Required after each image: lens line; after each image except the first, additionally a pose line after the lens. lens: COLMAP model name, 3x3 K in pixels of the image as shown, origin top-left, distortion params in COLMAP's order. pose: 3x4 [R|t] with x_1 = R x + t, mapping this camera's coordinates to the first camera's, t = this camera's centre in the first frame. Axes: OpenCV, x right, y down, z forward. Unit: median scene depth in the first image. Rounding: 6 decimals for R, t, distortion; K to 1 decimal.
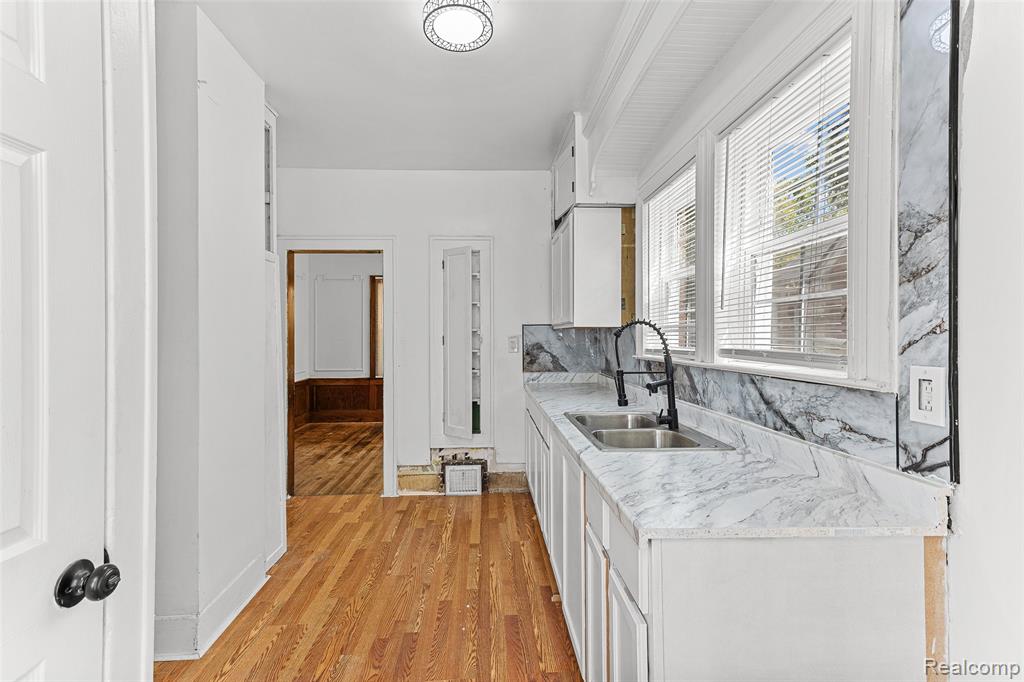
lens RADIAL K [[486.7, 0, 508.0], [0, 486.7, 335.9], [0, 0, 1]] dist [0.031920, 0.001829]
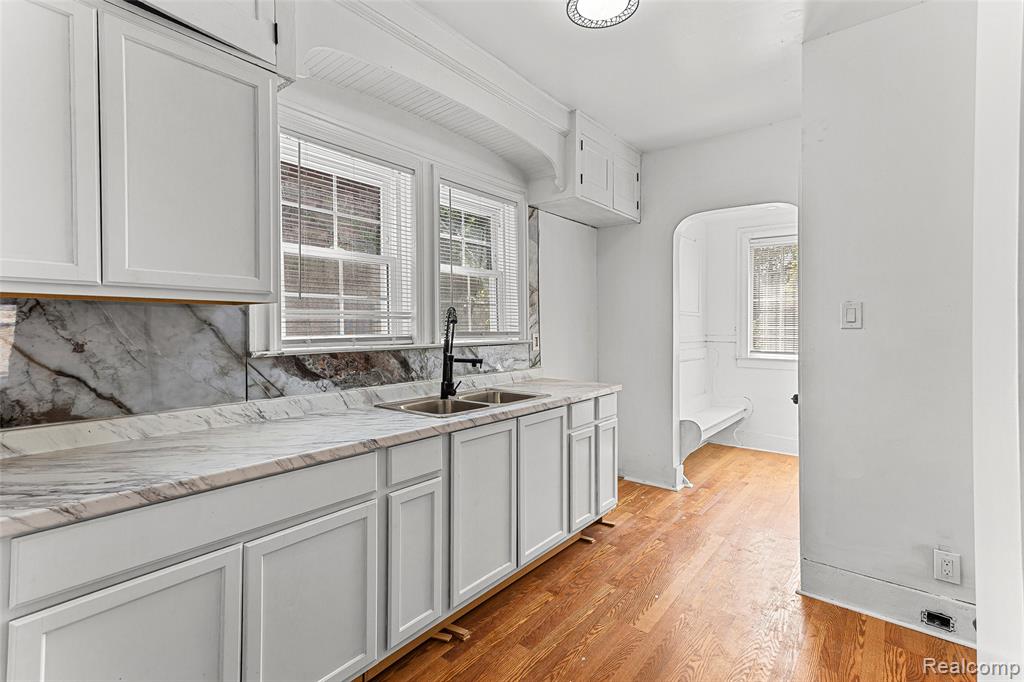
lens RADIAL K [[486.7, 0, 509.1], [0, 486.7, 333.6], [0, 0, 1]] dist [0.031920, 0.001829]
pose [[-0.756795, -0.004692, 0.653636, -0.888630], [0.002520, 0.999946, 0.010095, 0.023474], [-0.653648, 0.009287, -0.756742, 2.775037]]
